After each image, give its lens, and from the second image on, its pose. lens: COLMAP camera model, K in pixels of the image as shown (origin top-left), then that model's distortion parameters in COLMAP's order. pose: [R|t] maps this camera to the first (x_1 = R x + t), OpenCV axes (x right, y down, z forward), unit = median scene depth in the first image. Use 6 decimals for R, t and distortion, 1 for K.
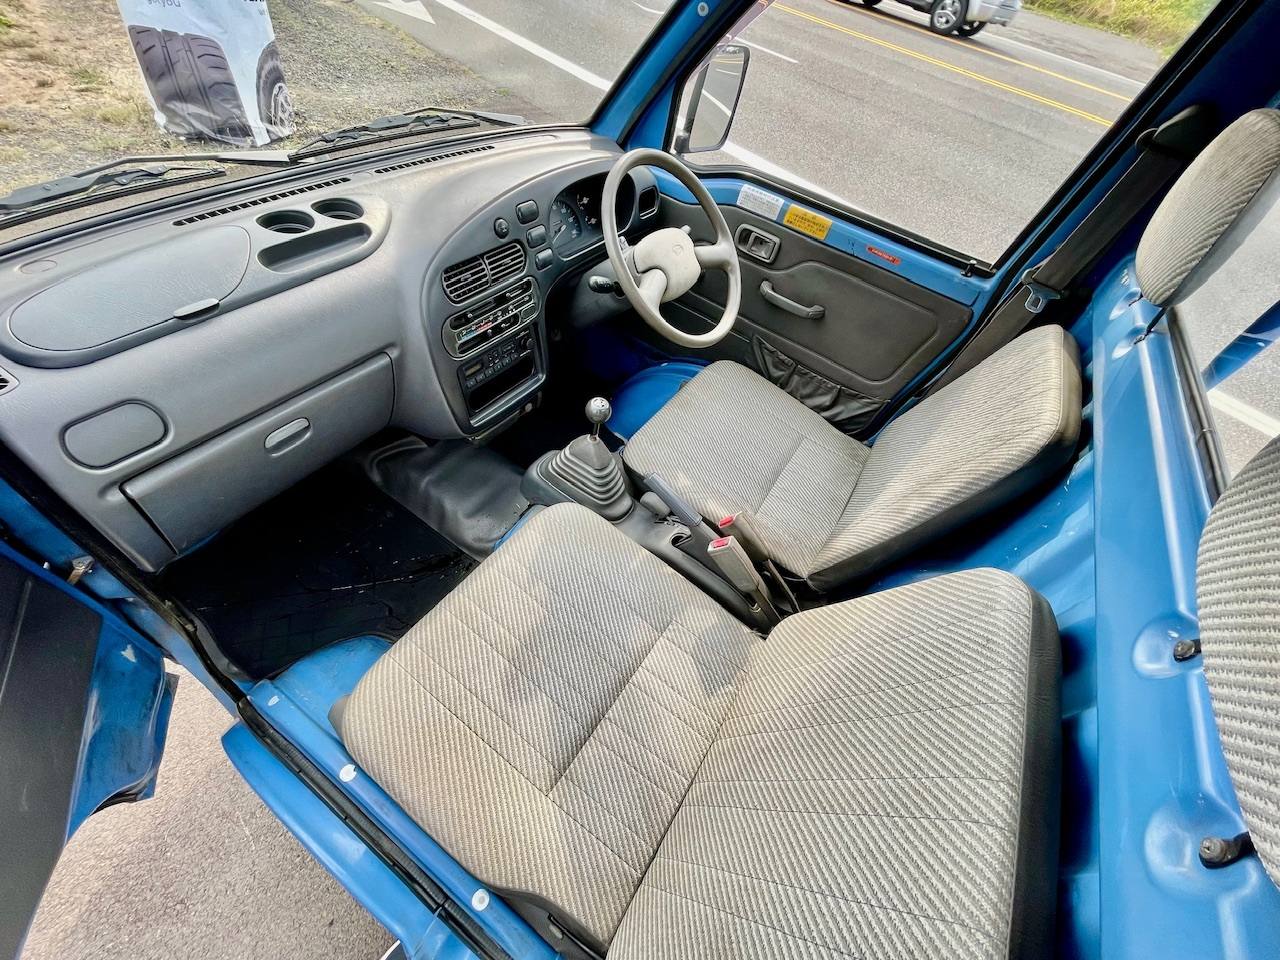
lens RADIAL K [[510.7, 0, 631.6], [0, 510.7, 474.2], [0, 0, 1]] dist [-0.000014, -0.000158]
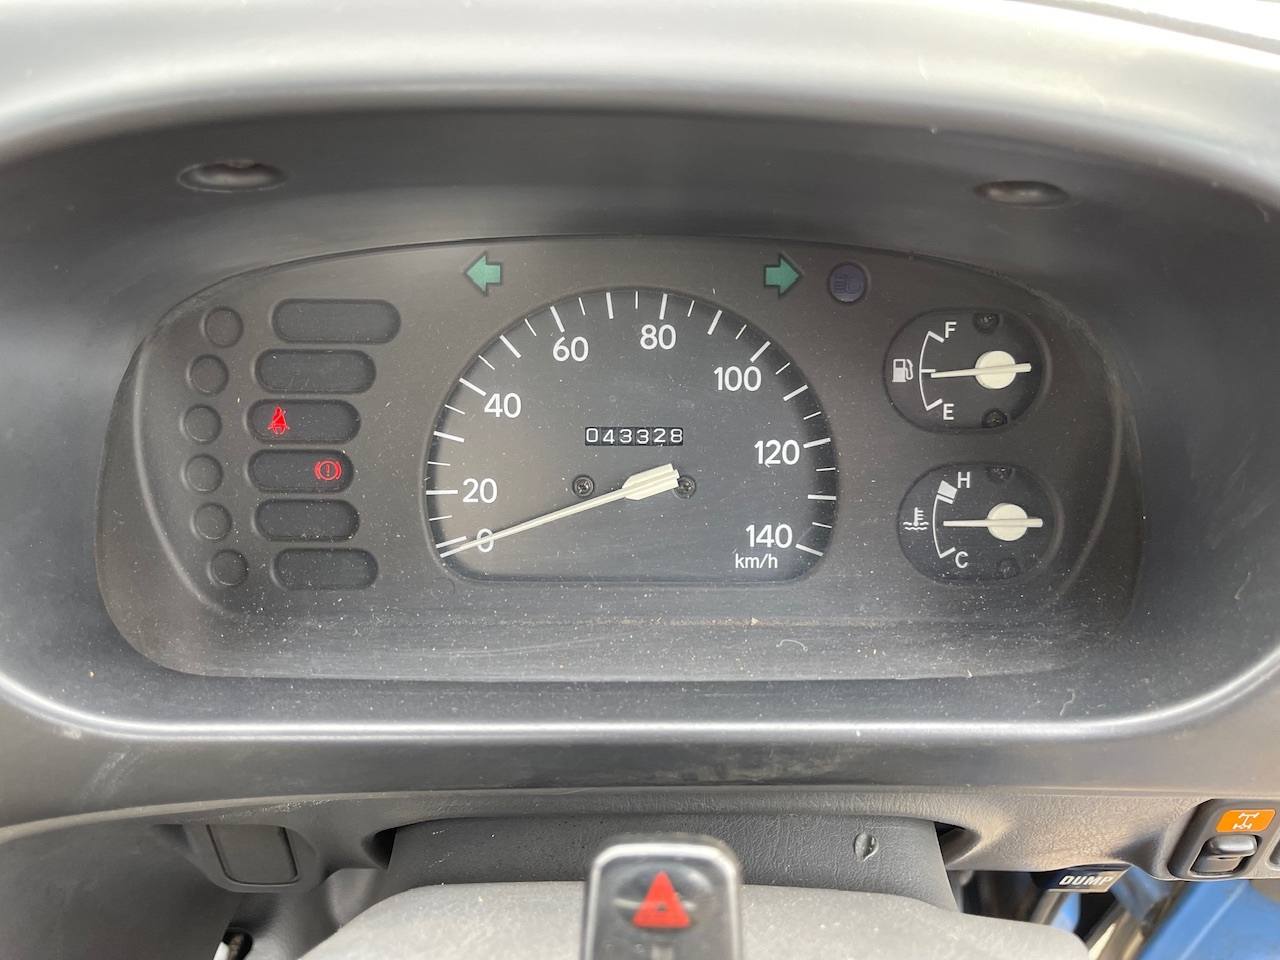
lens RADIAL K [[952.5, 0, 640.0], [0, 952.5, 480.0], [0, 0, 1]] dist [0.060794, -0.099941]
pose [[0.552510, 0.368735, -0.747508, 0.068937], [-0.576516, 0.816756, -0.023229, -0.596711], [0.601966, 0.443784, 0.663847, 1.042023]]
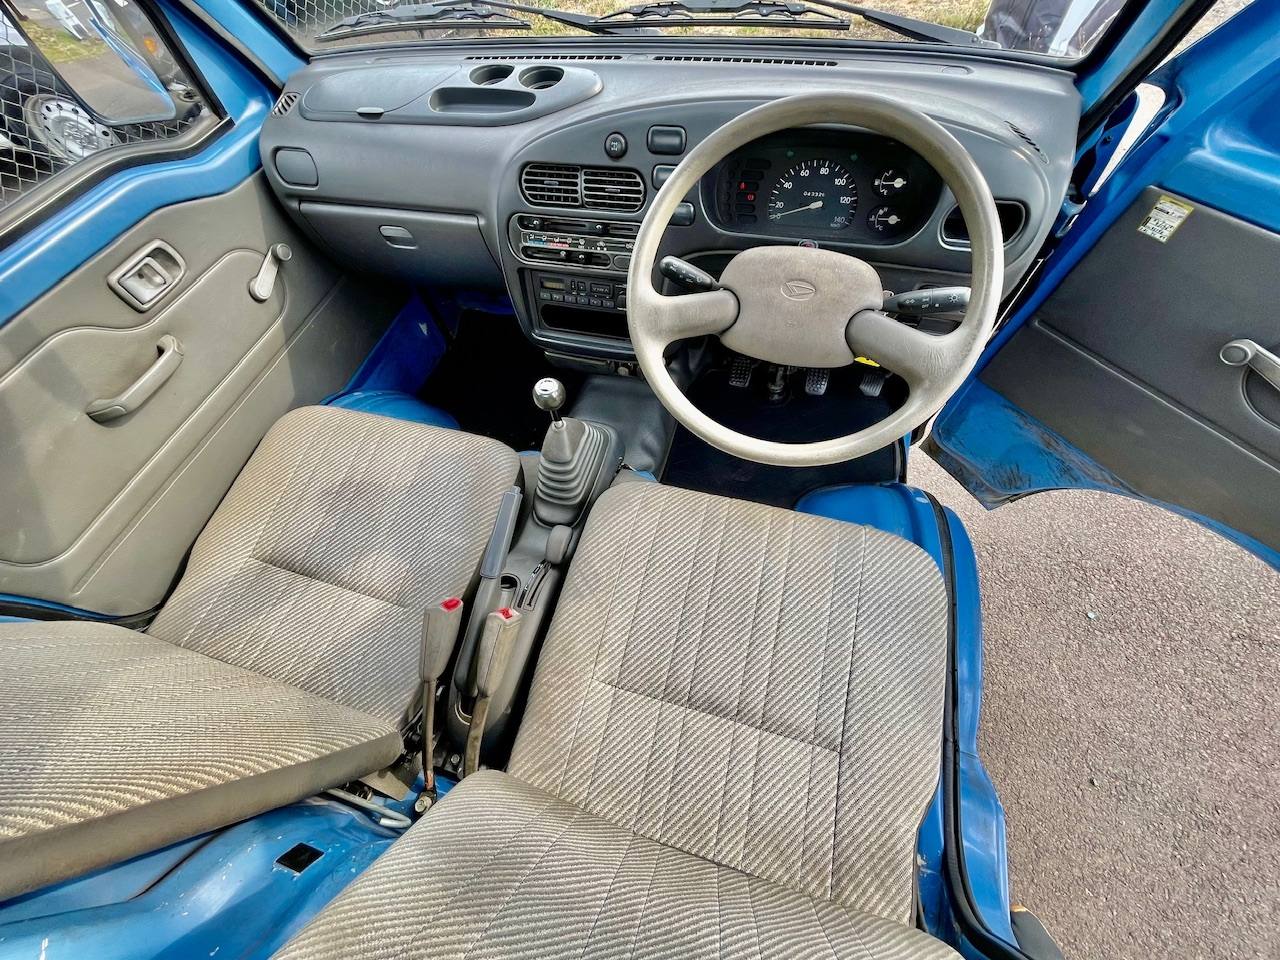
lens RADIAL K [[510.7, 0, 631.6], [0, 510.7, 474.2], [0, 0, 1]] dist [-0.000014, -0.000158]
pose [[0.273556, 0.692485, -0.667557, 0.614694], [-0.631248, 0.652908, 0.418613, -0.476443], [0.725736, 0.306880, 0.615736, 0.656924]]
